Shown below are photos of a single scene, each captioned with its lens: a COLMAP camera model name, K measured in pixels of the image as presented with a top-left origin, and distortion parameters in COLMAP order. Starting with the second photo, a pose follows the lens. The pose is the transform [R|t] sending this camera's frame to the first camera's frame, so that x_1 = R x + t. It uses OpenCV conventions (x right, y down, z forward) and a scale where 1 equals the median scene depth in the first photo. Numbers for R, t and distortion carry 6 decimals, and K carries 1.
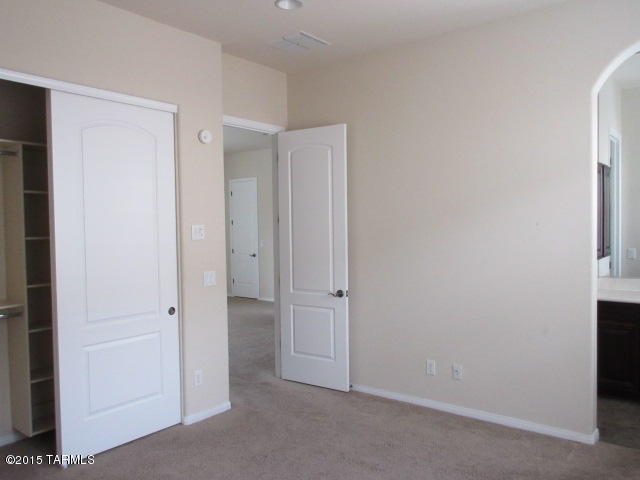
lens RADIAL K [[513.8, 0, 320.0], [0, 513.8, 240.0], [0, 0, 1]] dist [0.009307, -0.000294]
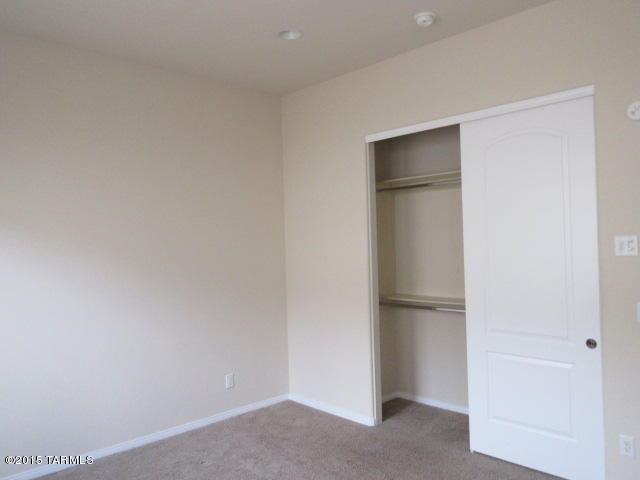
lens RADIAL K [[513.8, 0, 320.0], [0, 513.8, 240.0], [0, 0, 1]] dist [0.009307, -0.000294]
pose [[-0.146801, 0.010644, -0.989109, 0.977725], [-0.007530, 0.999901, 0.011878, -0.051707], [0.989137, 0.009191, -0.146706, 1.208545]]
